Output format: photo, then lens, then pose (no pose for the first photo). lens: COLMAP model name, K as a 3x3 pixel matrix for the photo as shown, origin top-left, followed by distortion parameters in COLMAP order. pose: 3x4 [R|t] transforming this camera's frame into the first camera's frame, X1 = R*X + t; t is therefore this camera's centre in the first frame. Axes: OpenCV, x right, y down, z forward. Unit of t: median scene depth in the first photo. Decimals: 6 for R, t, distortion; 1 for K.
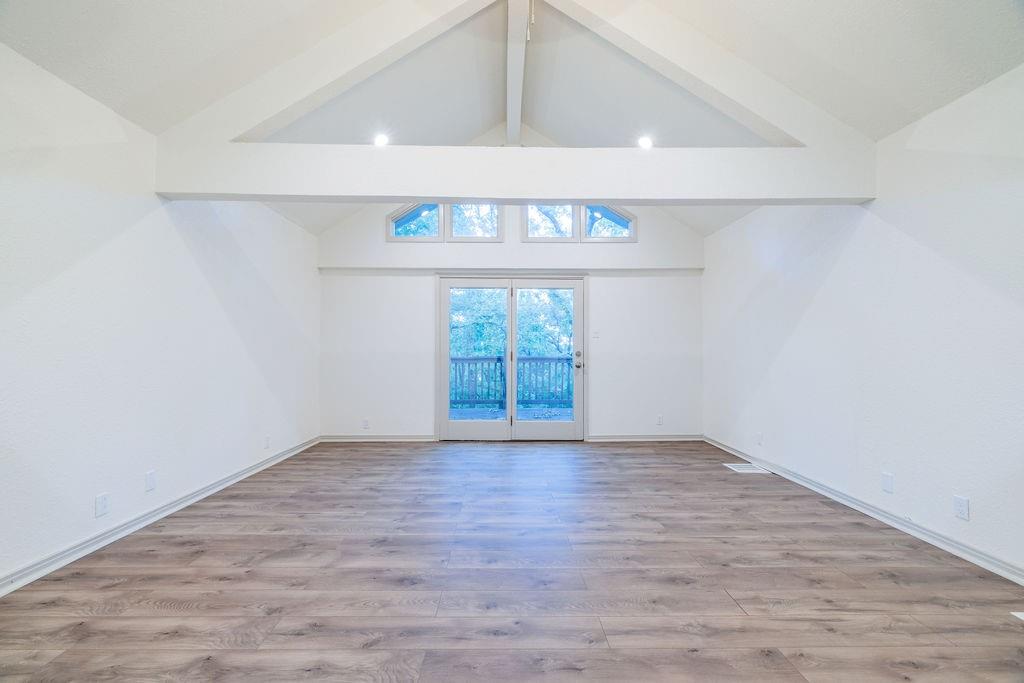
lens RADIAL K [[441.8, 0, 510.1], [0, 441.8, 346.3], [0, 0, 1]] dist [0.004040, 0.000817]
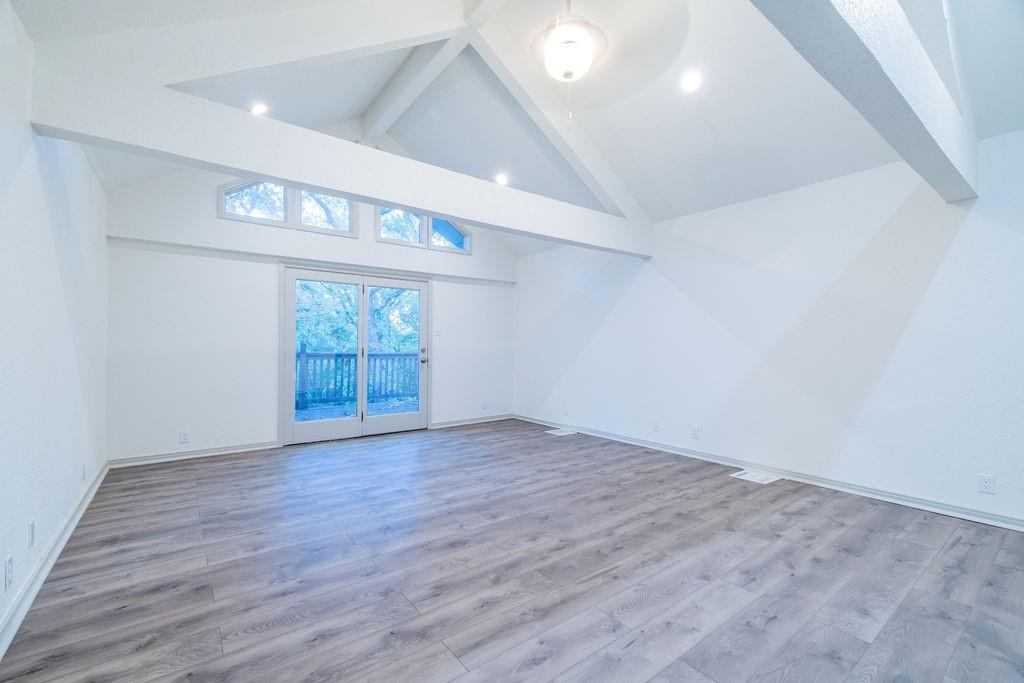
lens RADIAL K [[441.8, 0, 513.6], [0, 441.8, 342.5], [0, 0, 1]] dist [0.004040, 0.000817]
pose [[0.798390, 0.006764, 0.602103, -0.507511], [-0.007687, 0.999970, -0.001040, -0.003503], [-0.602092, -0.003798, 0.798418, -0.018002]]
